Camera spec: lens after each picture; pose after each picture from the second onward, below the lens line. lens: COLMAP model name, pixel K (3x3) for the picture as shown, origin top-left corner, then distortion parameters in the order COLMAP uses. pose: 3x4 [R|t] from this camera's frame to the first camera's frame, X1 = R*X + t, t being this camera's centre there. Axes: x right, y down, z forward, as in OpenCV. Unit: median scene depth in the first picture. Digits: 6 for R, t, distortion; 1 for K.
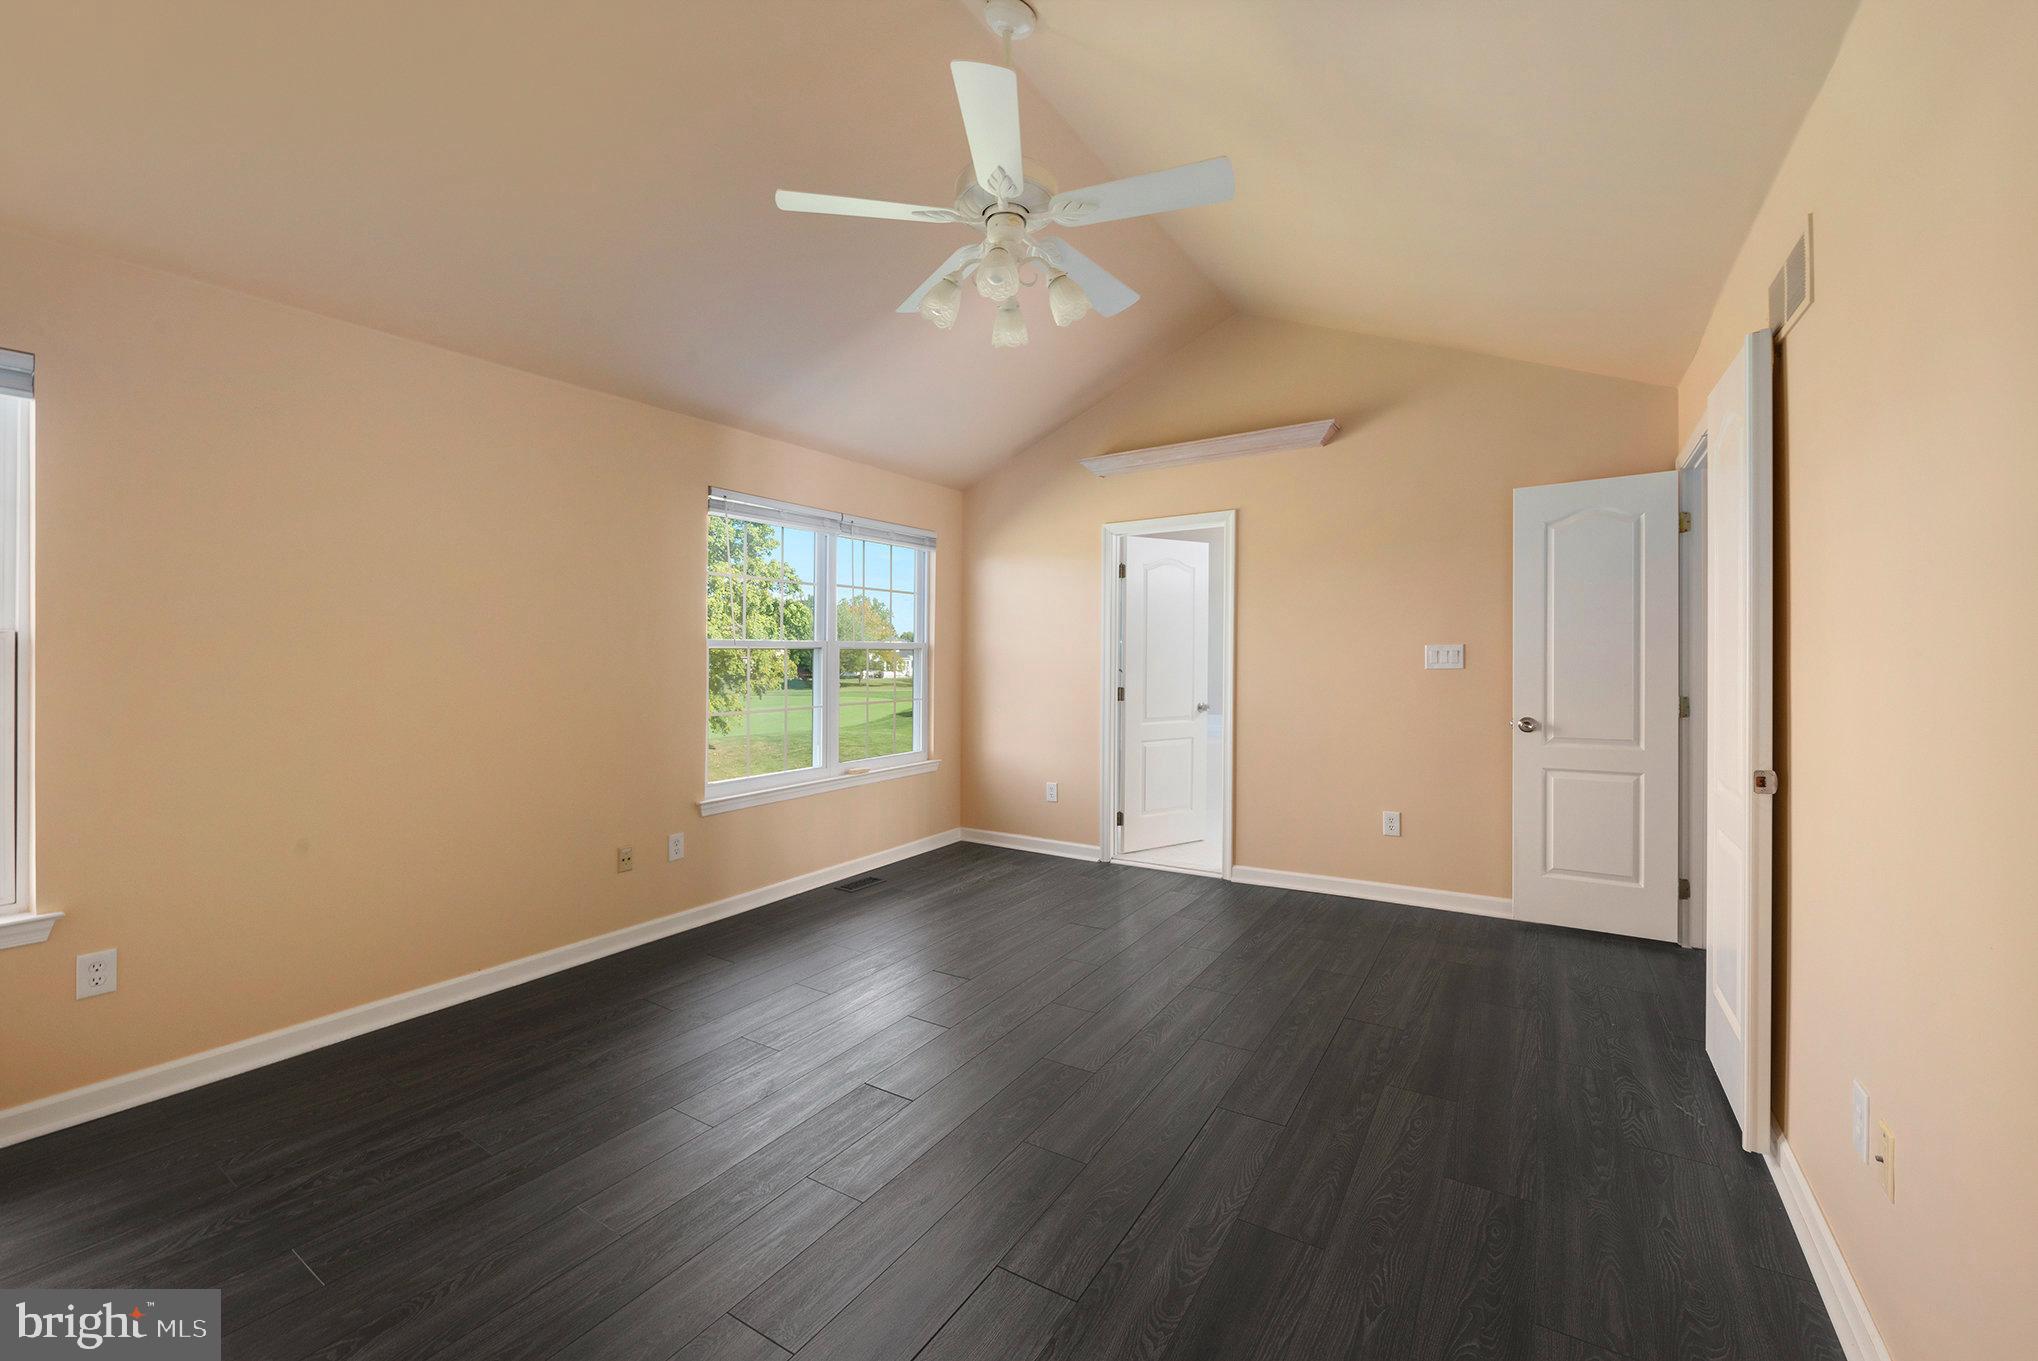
lens RADIAL K [[817.9, 0, 1012.6], [0, 817.9, 667.4], [0, 0, 1]] dist [-0.015098, -0.000147]
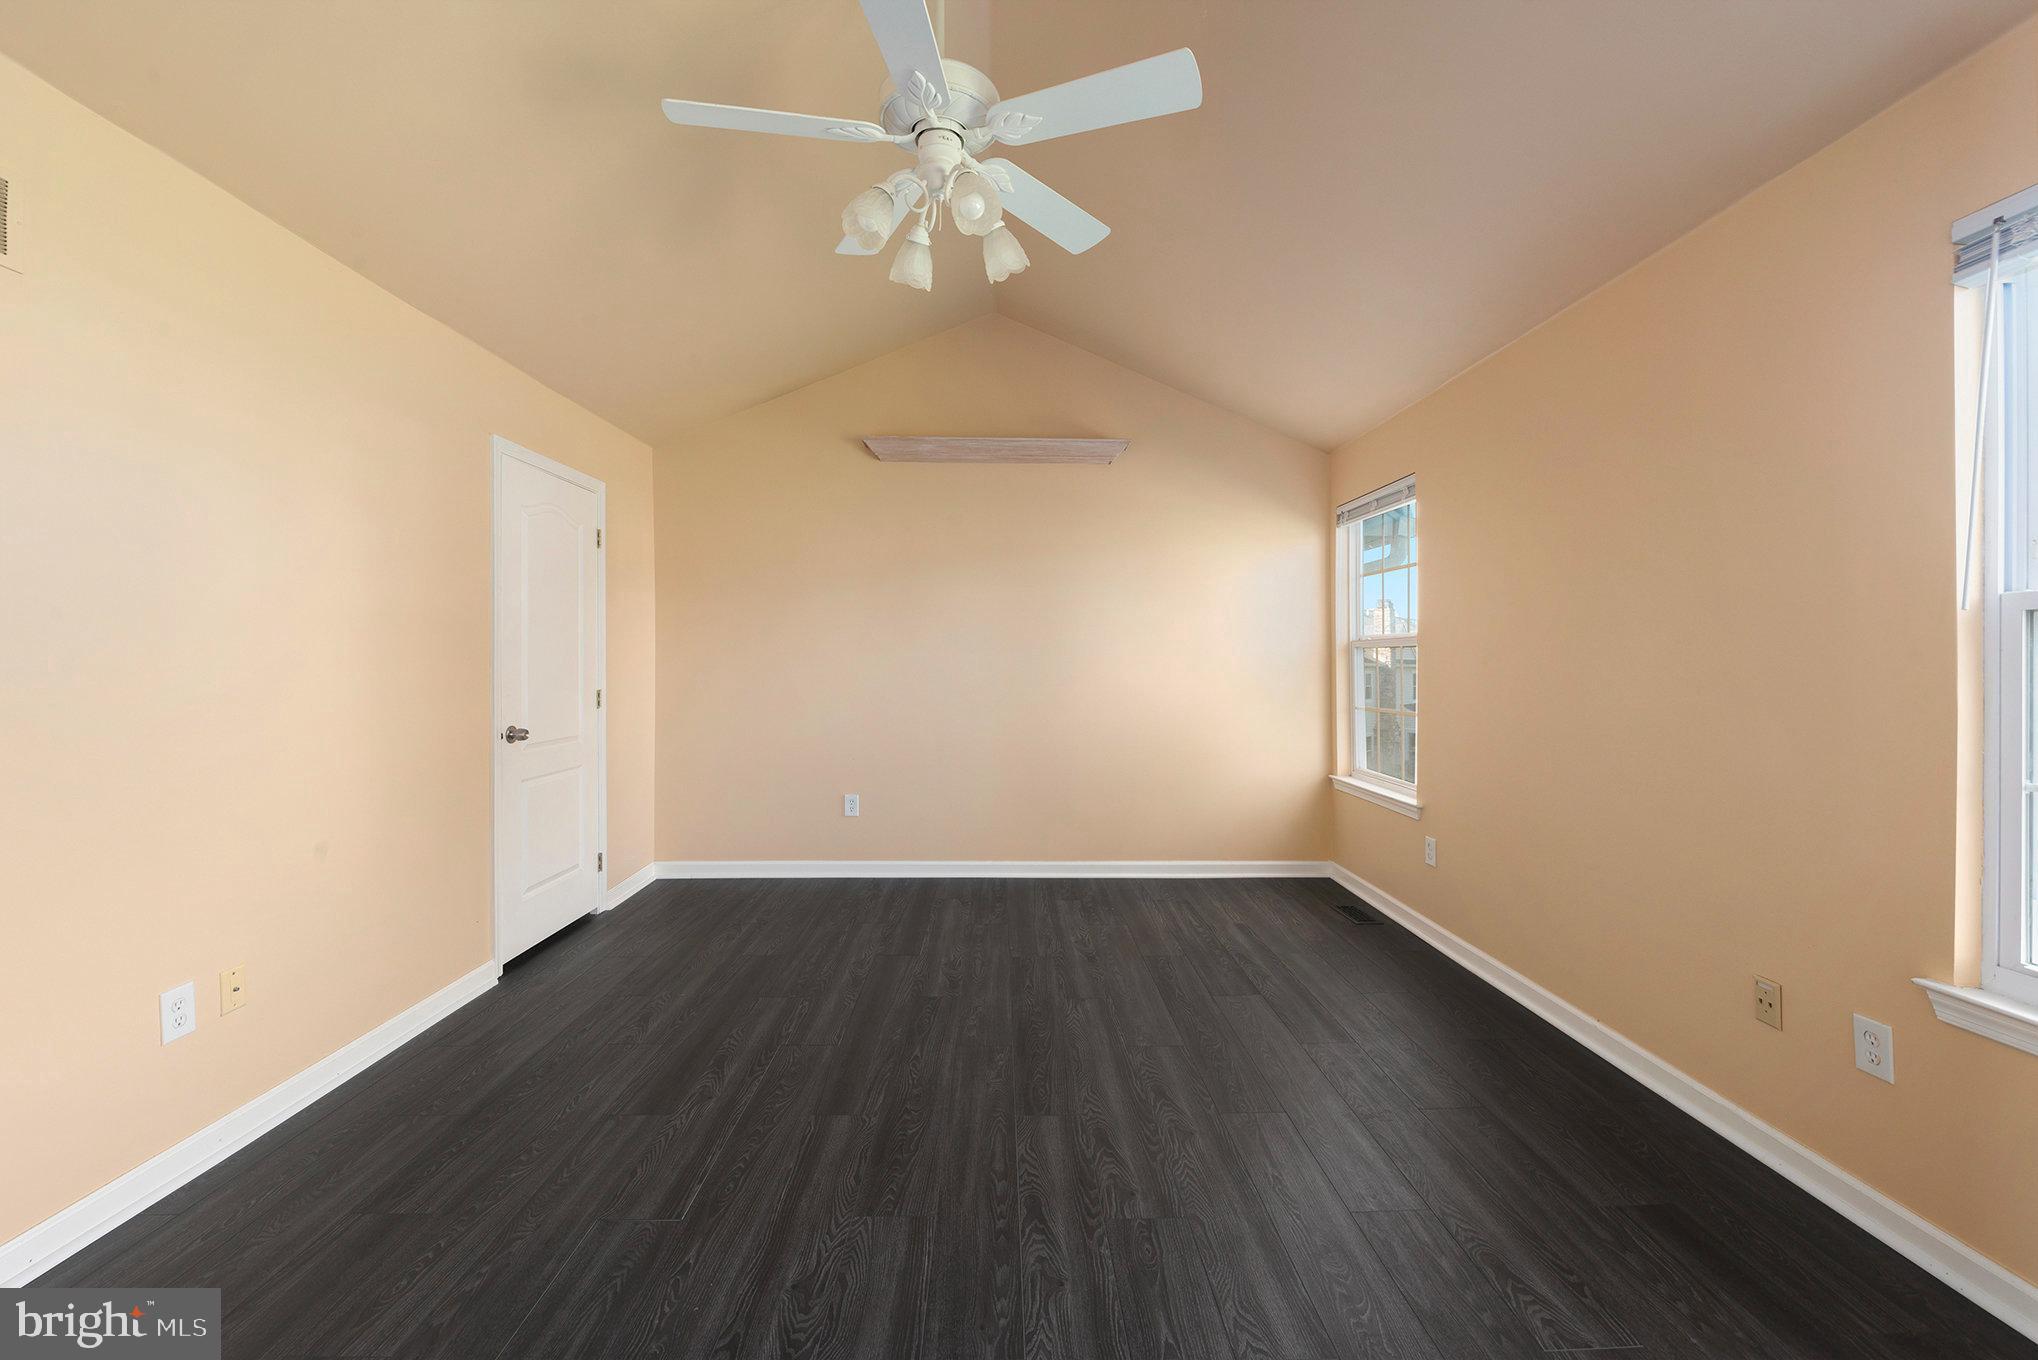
lens RADIAL K [[807.1, 0, 1008.8], [0, 807.1, 657.8], [0, 0, 1]] dist [-0.000011, -0.000177]
pose [[-0.837582, 0.006663, -0.546271, 0.248524], [0.002664, 0.999964, 0.008113, -0.007410], [0.546305, 0.005340, -0.837569, 1.108960]]
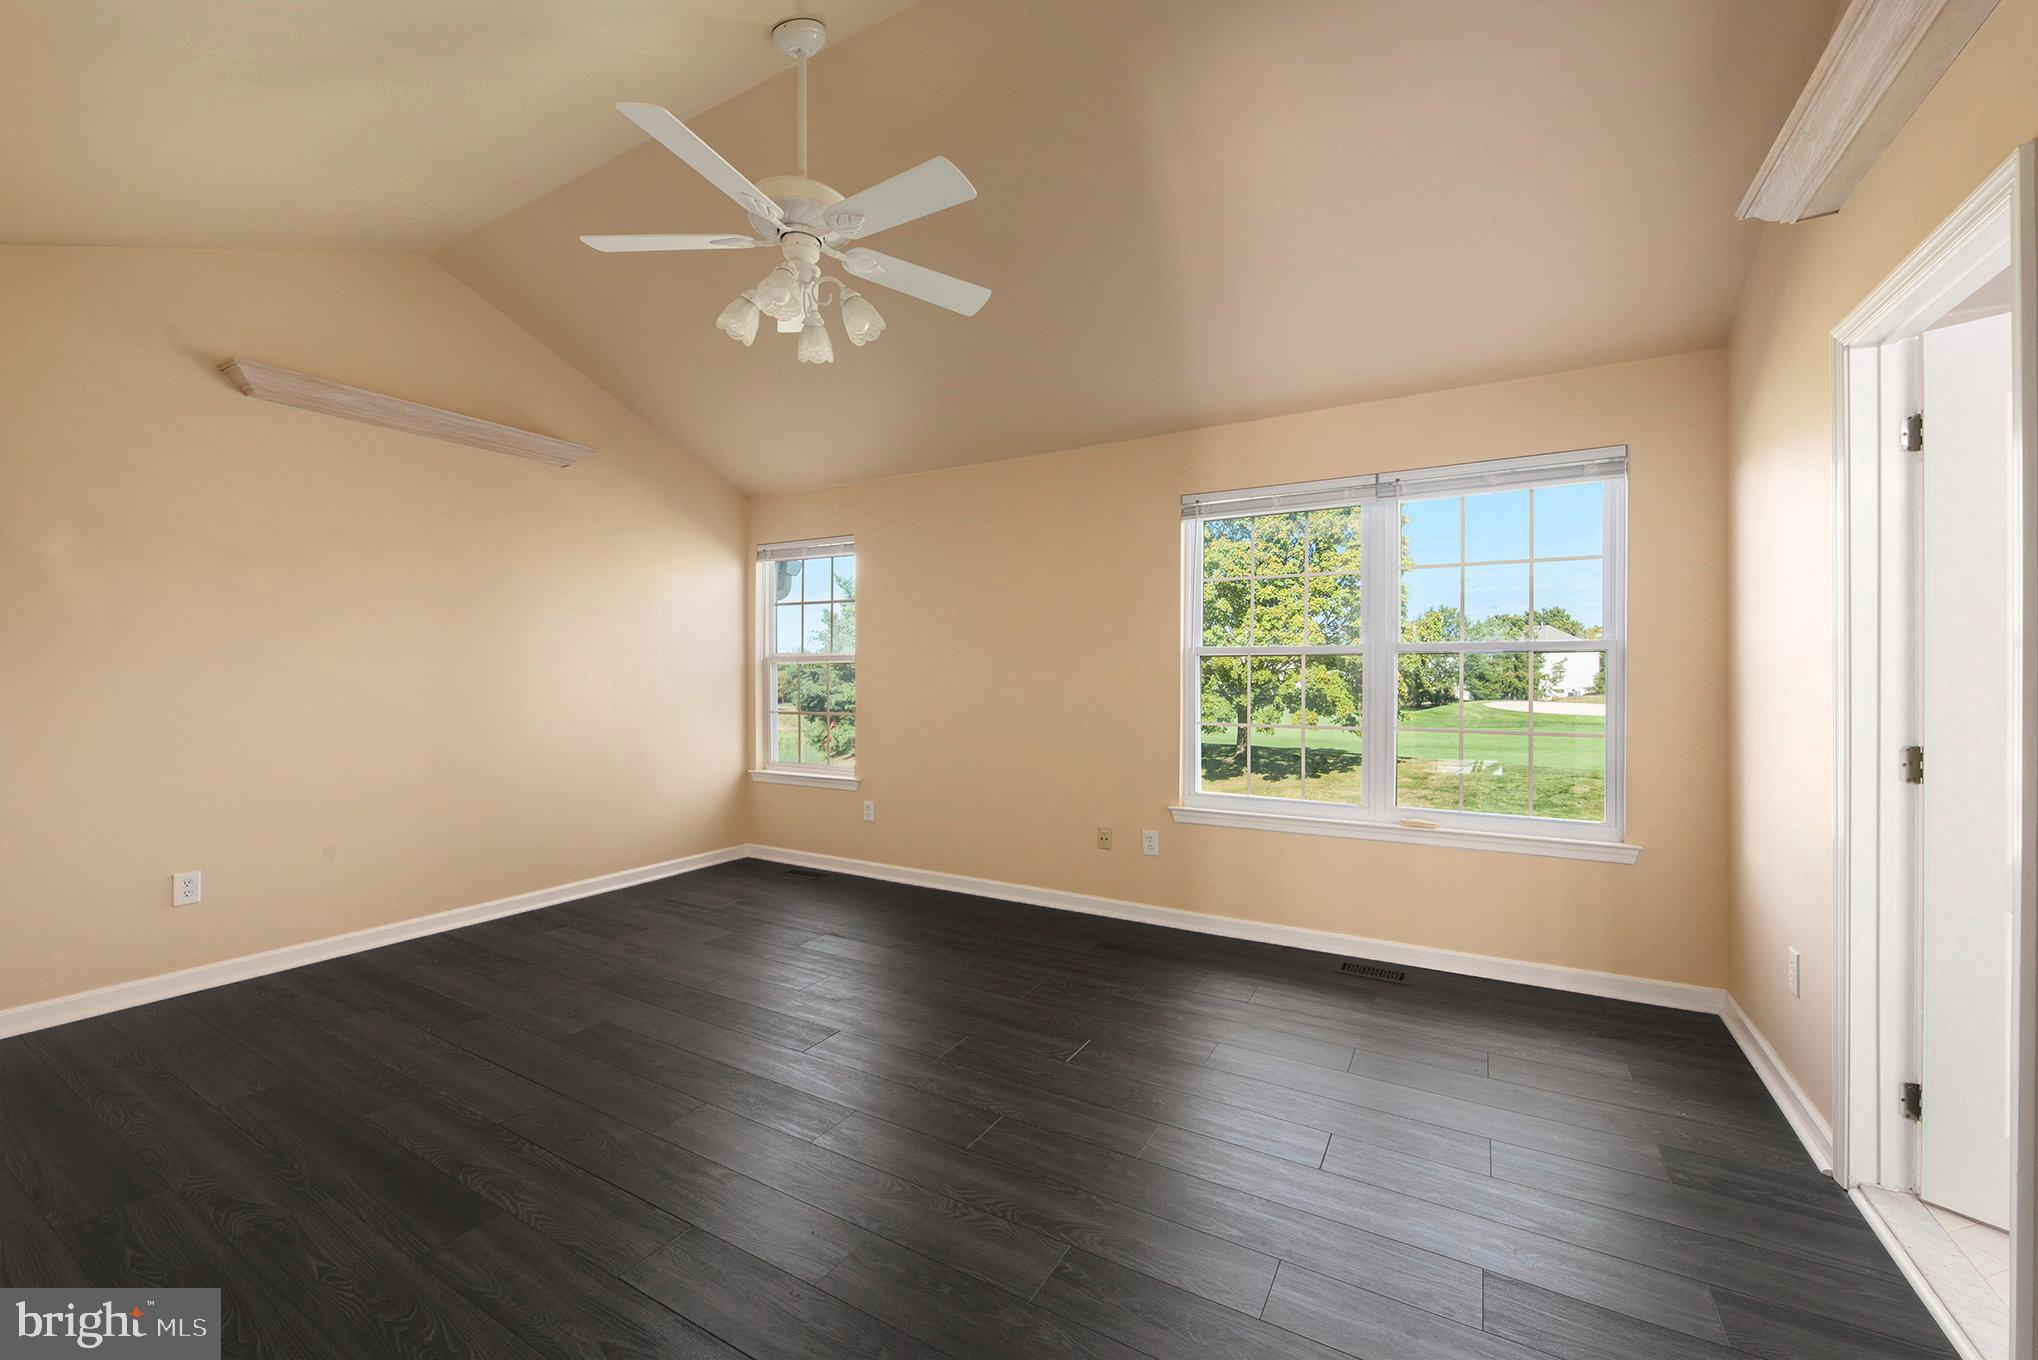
lens RADIAL K [[817.9, 0, 1012.6], [0, 817.9, 666.9], [0, 0, 1]] dist [-0.015098, -0.000147]
pose [[0.036987, 0.004892, -0.999304, 0.643229], [-0.007727, 0.999960, 0.004610, -0.013349], [0.999286, 0.007551, 0.037023, 0.775612]]
